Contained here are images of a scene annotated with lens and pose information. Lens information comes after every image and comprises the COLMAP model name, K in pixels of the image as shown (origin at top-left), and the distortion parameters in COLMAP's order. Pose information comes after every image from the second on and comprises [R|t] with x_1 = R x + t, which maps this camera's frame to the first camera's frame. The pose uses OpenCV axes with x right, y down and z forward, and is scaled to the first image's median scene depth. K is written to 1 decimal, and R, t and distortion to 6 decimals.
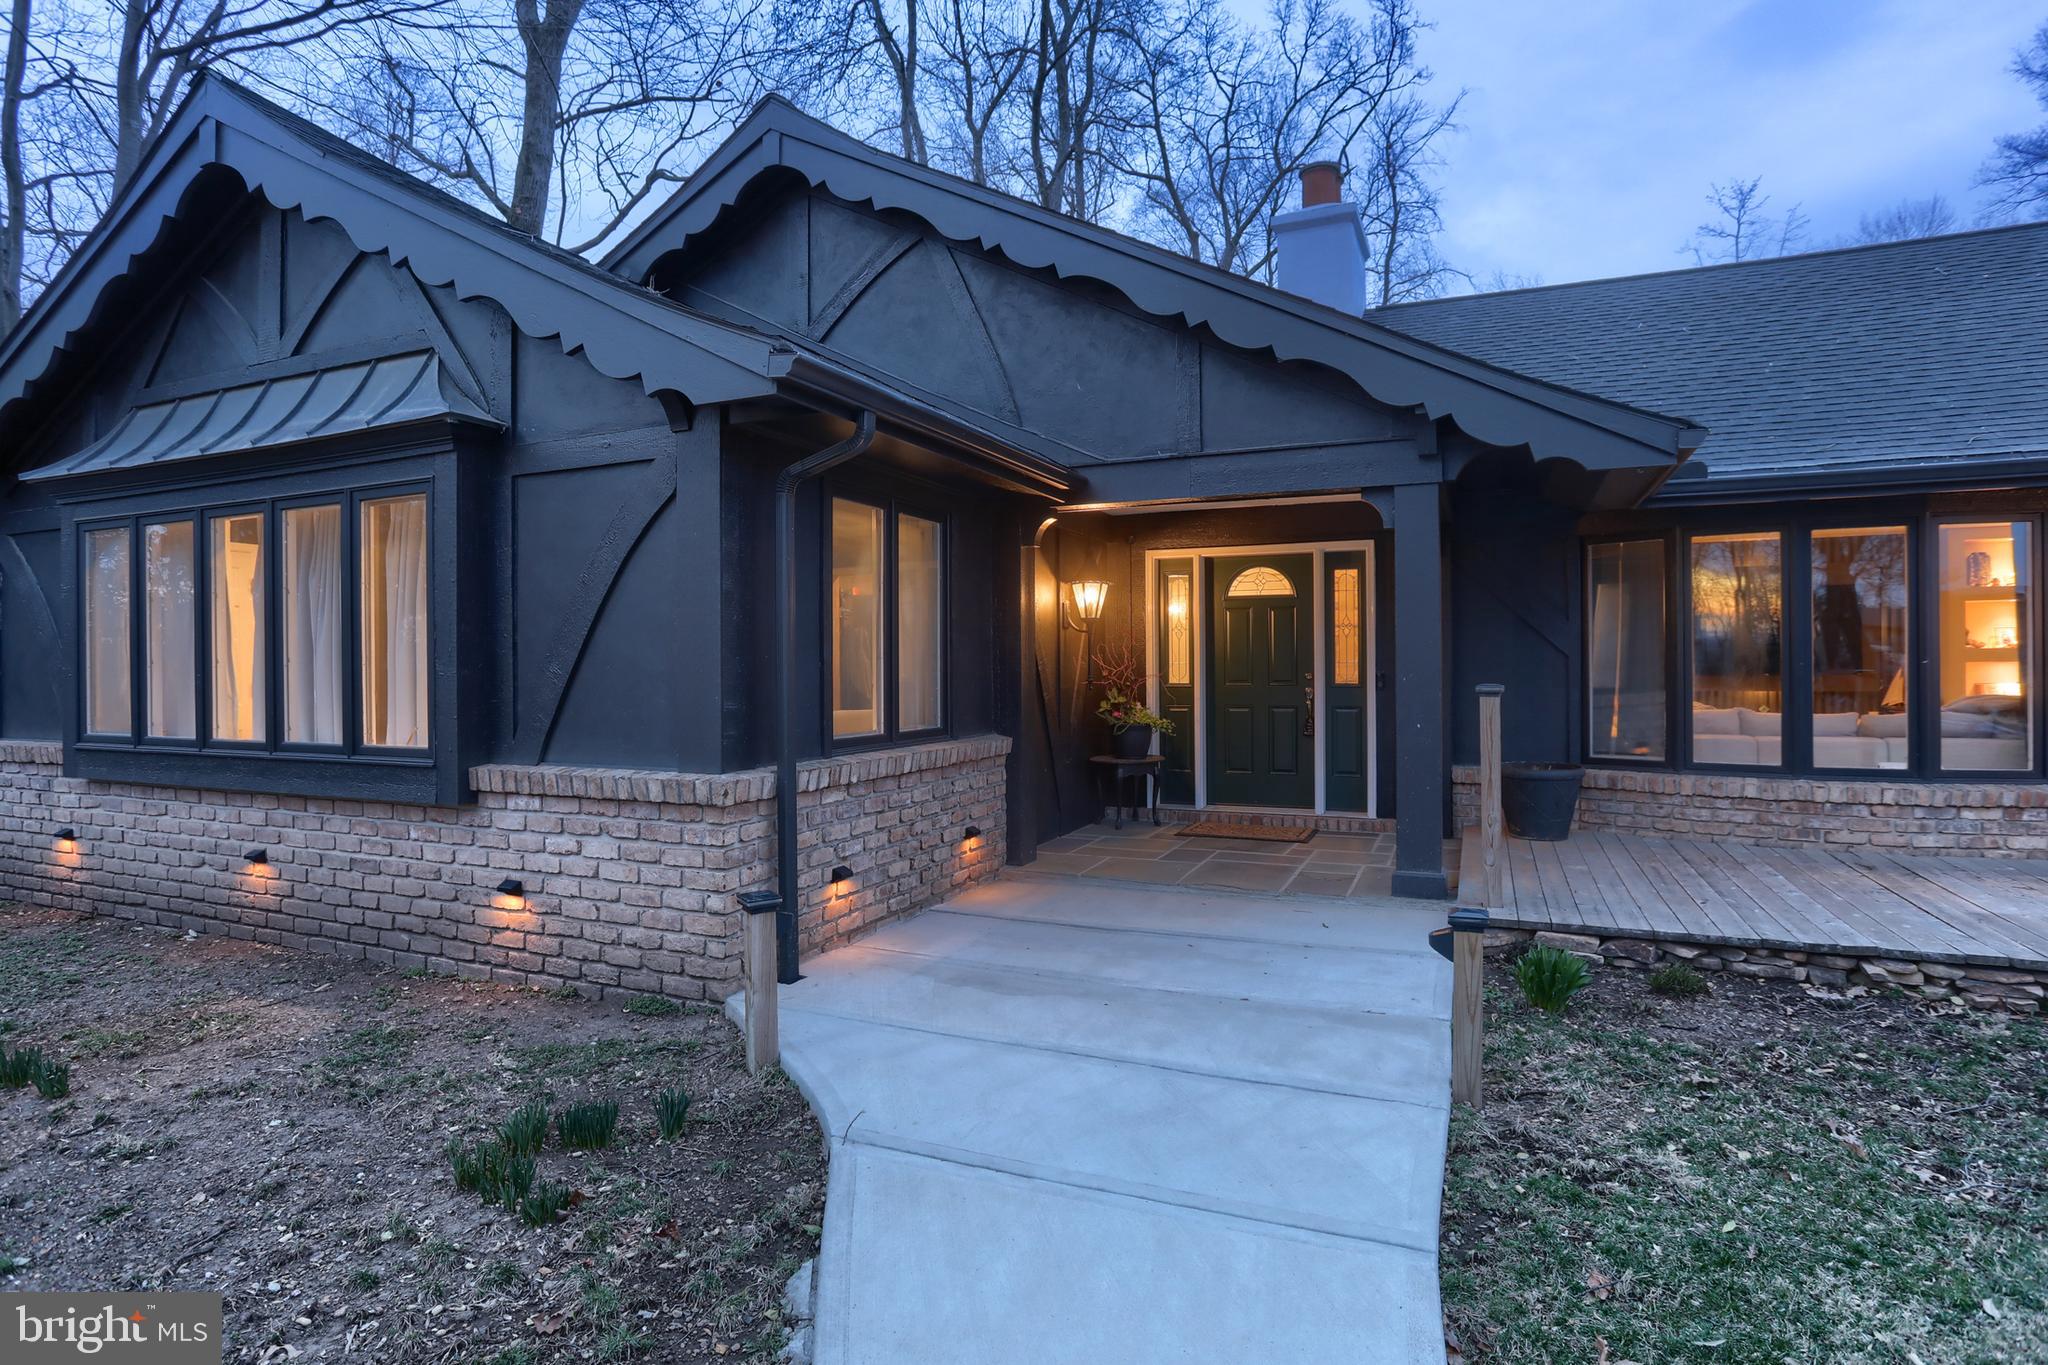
lens RADIAL K [[1121.7, 0, 1012.4], [0, 1121.7, 669.9], [0, 0, 1]] dist [-0.059052, 0.000351]
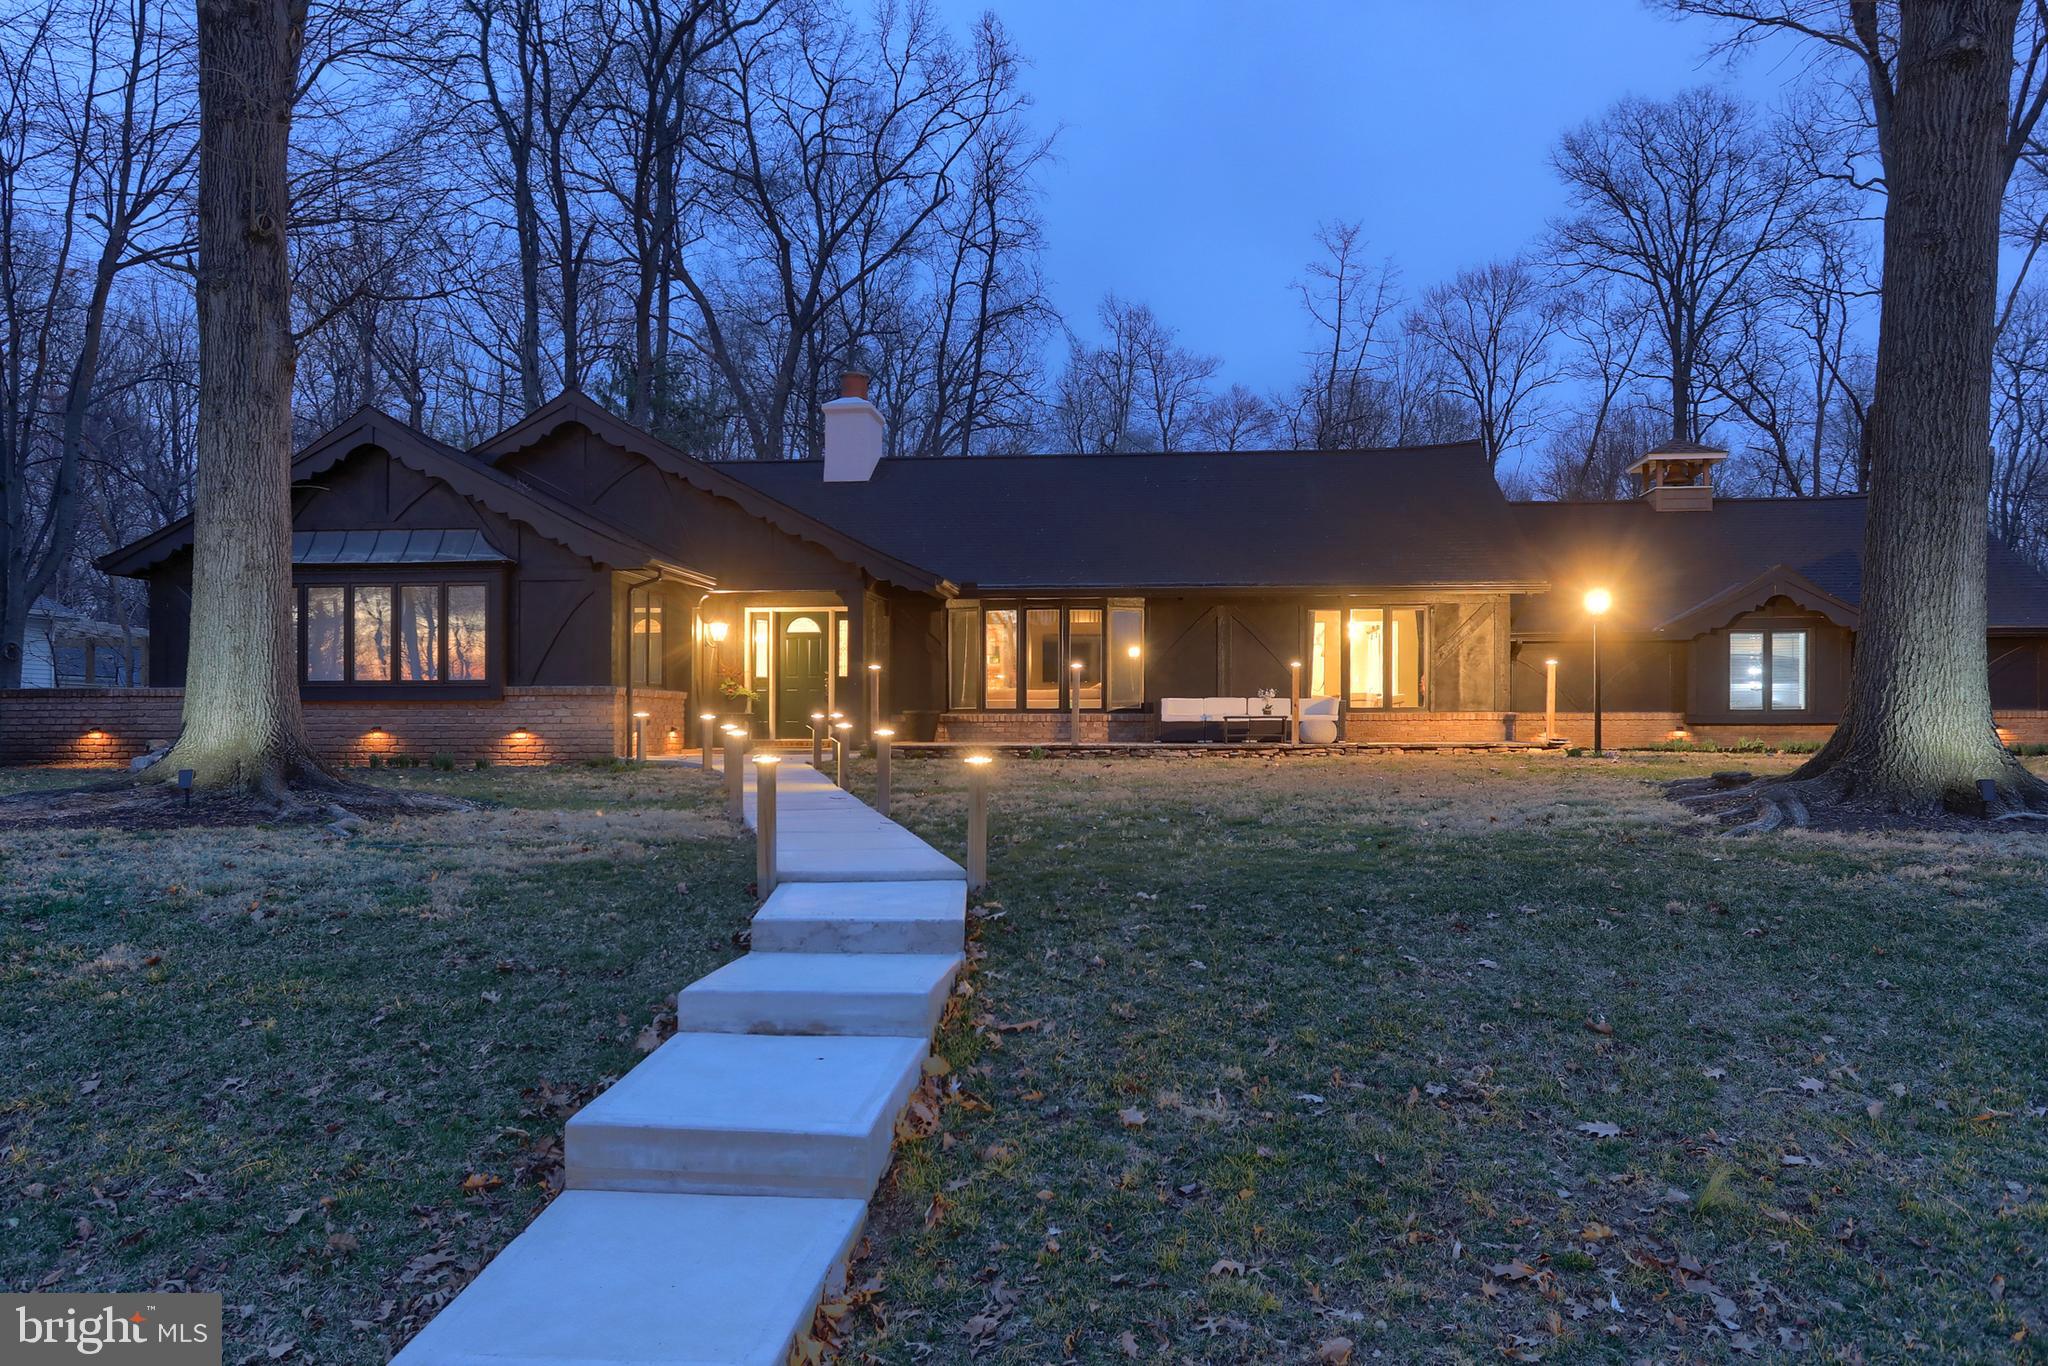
lens RADIAL K [[1450.6, 0, 987.8], [0, 1450.6, 683.7], [0, 0, 1]] dist [-0.010097, -0.001038]
pose [[0.954439, 0.015983, 0.297977, -0.231686], [-0.007332, 0.999519, -0.030129, 0.100141], [-0.298315, 0.026571, 0.954098, -1.554094]]
